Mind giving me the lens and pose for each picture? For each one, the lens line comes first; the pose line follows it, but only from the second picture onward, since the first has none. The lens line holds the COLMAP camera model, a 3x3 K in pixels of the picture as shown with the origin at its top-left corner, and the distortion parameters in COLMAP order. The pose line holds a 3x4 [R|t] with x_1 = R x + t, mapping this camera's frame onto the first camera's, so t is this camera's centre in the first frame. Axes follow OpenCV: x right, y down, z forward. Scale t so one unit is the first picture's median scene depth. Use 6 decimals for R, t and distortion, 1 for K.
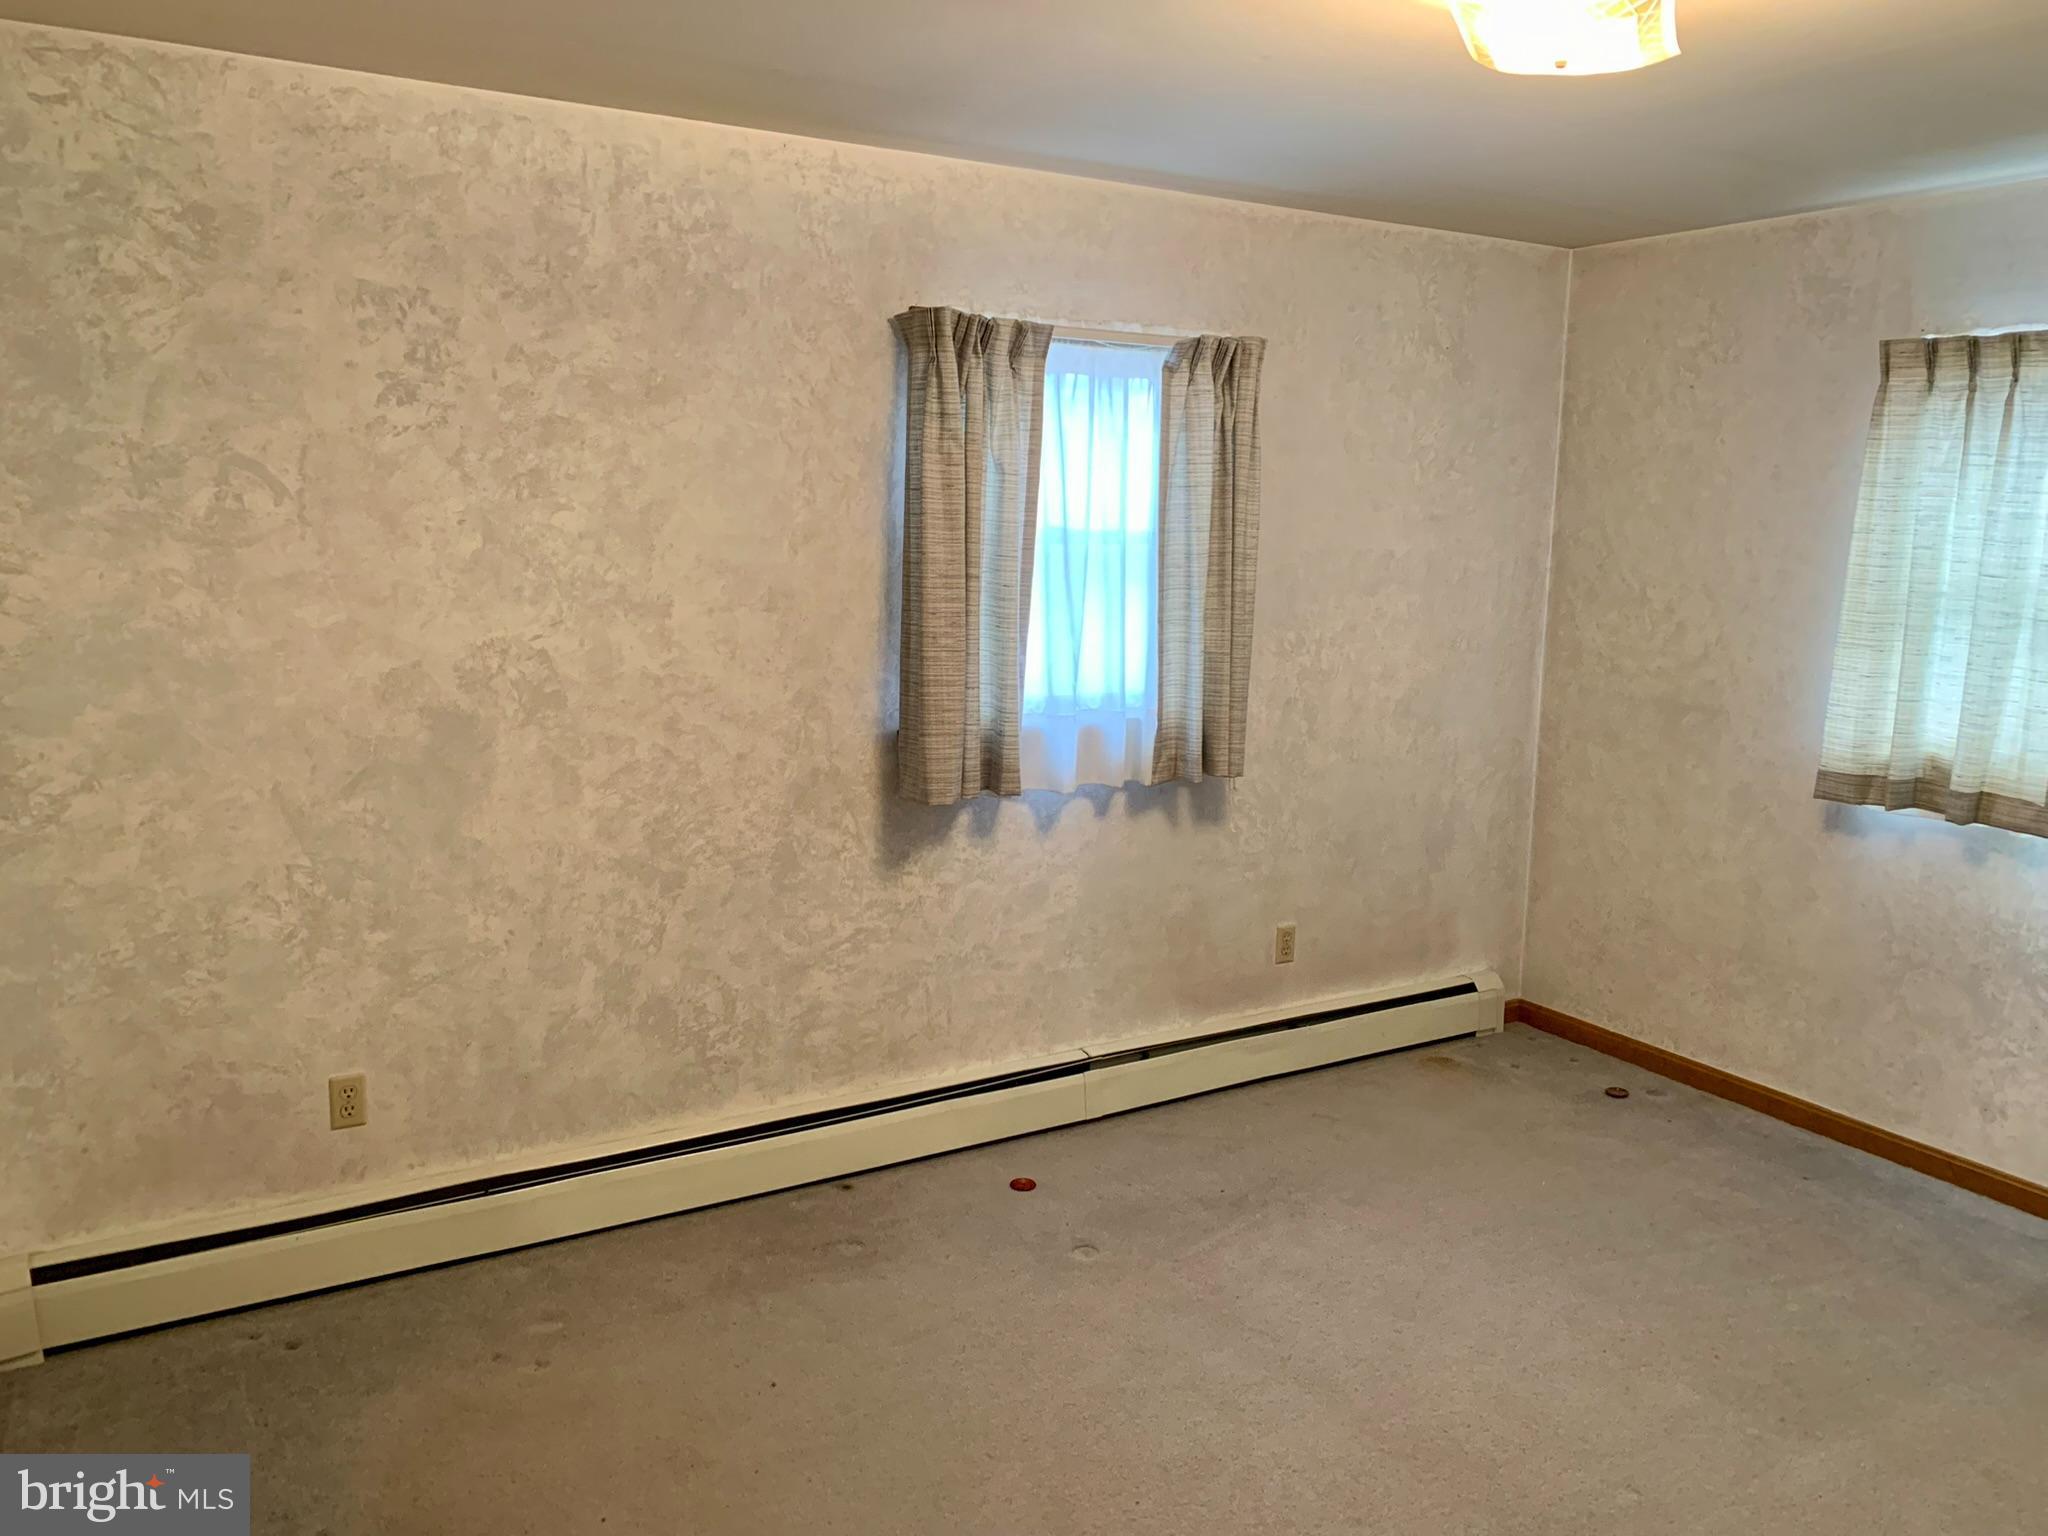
lens RADIAL K [[1571.1, 0, 1025.2], [0, 1571.1, 741.6], [0, 0, 1]] dist [0.009436, -0.001009]
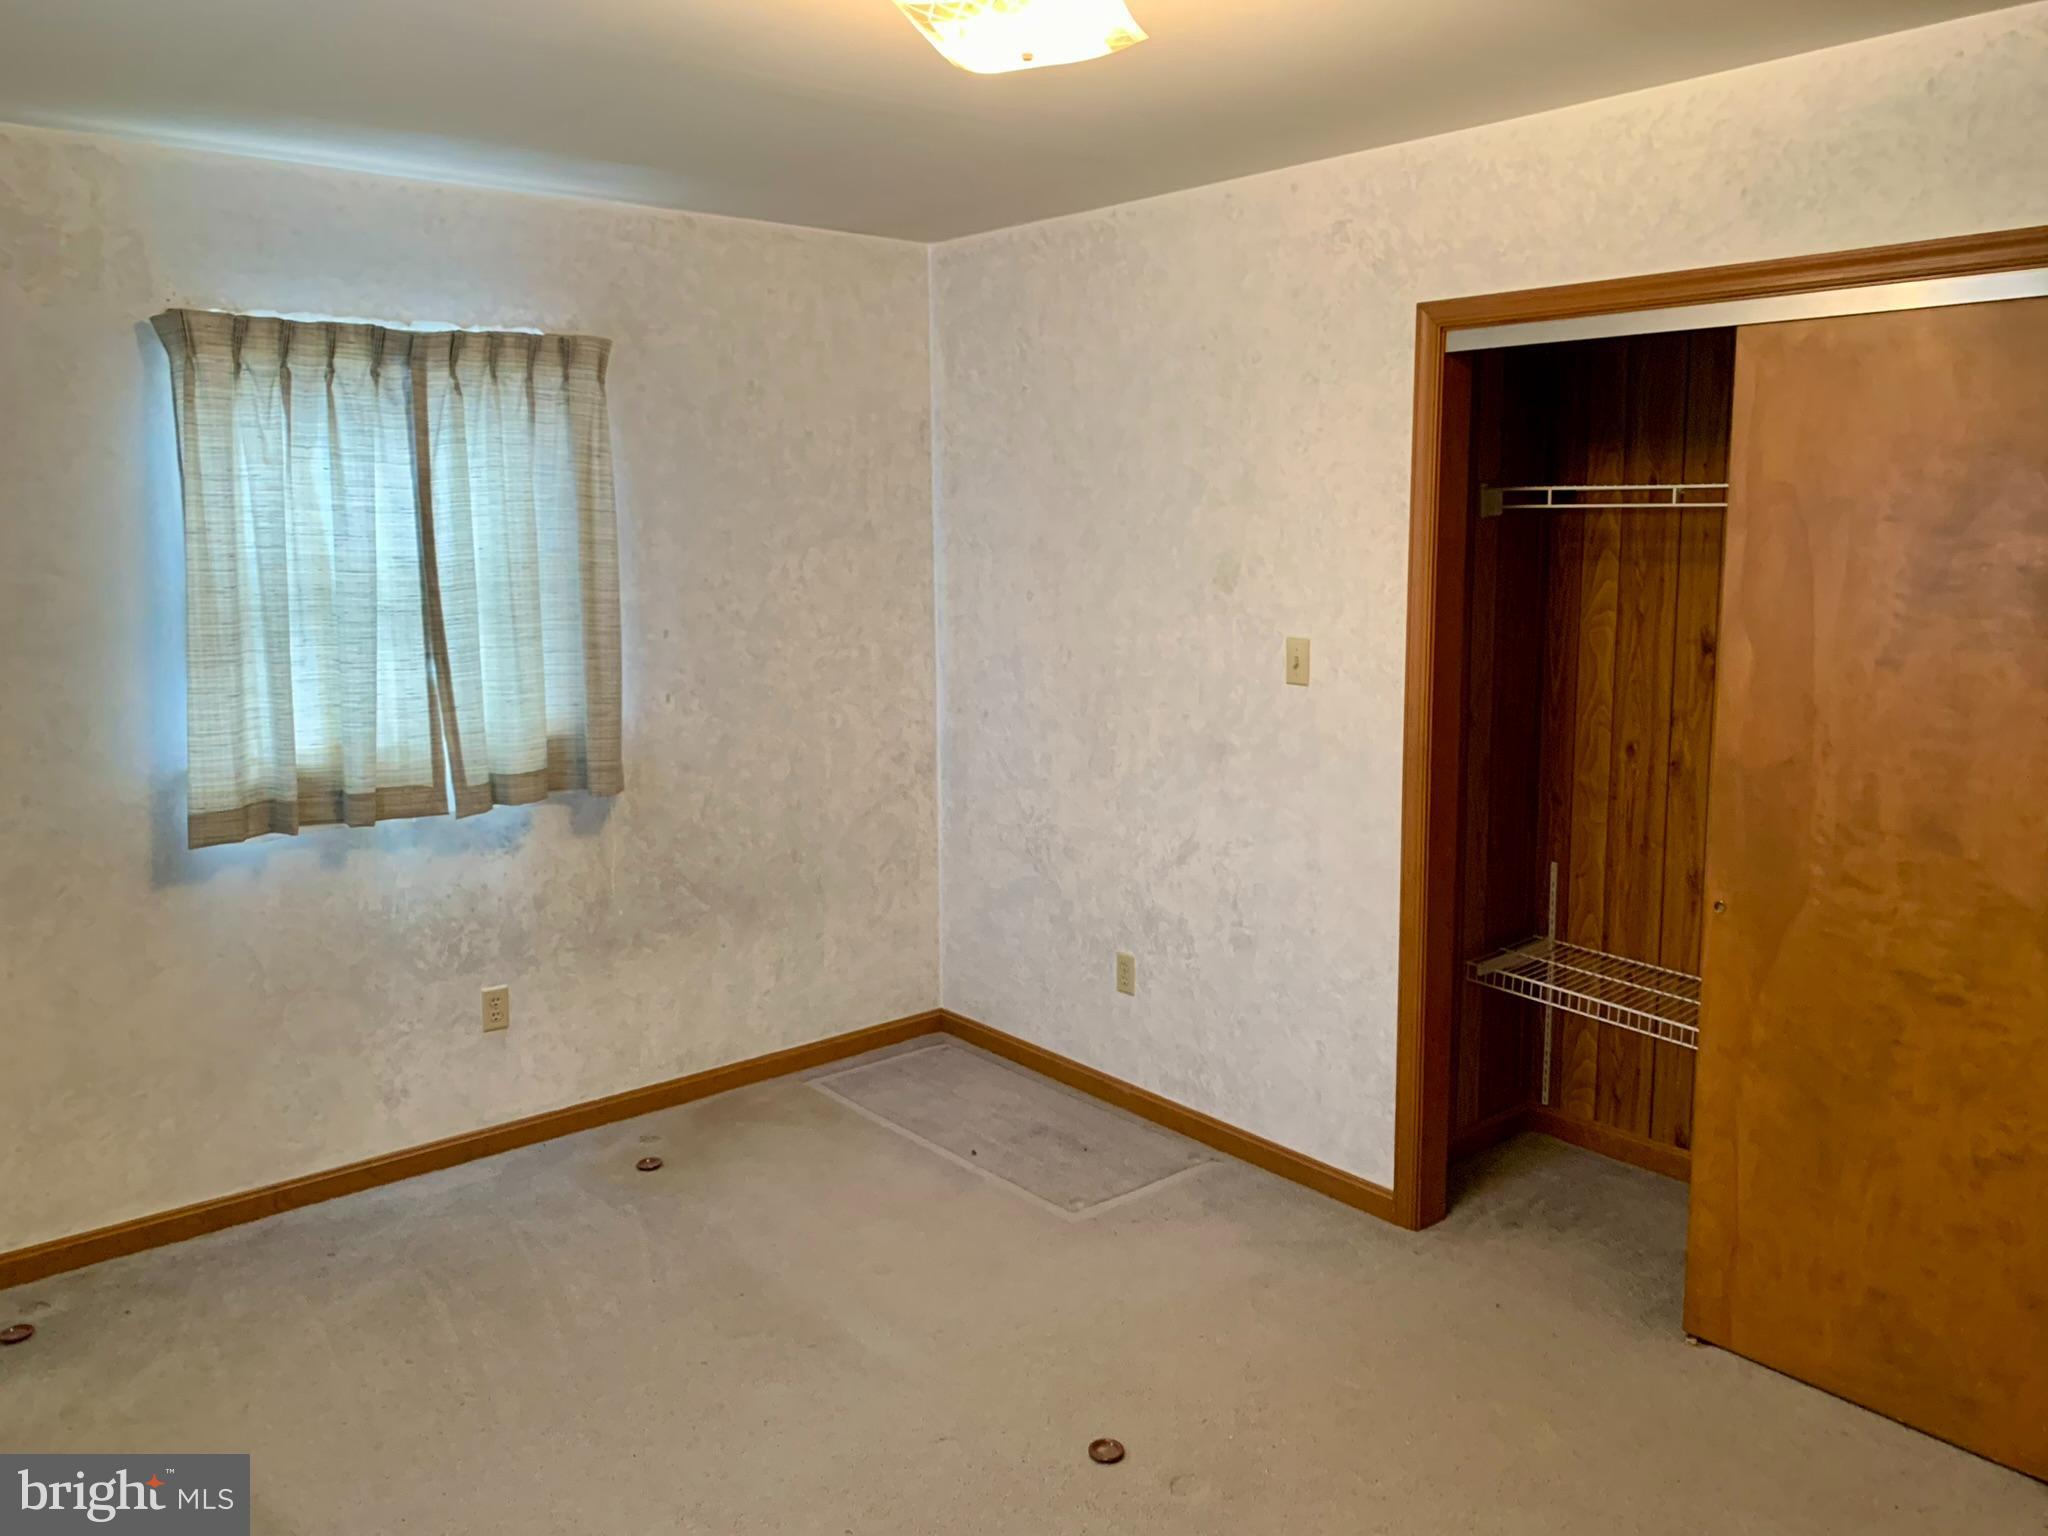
lens RADIAL K [[1571.1, 0, 1025.2], [0, 1571.1, 741.6], [0, 0, 1]] dist [0.009436, -0.001009]
pose [[-0.162055, -0.160381, 0.973661, -0.410190], [0.152346, 0.970807, 0.185267, -0.115518], [-0.974951, 0.178357, -0.132890, 0.715530]]
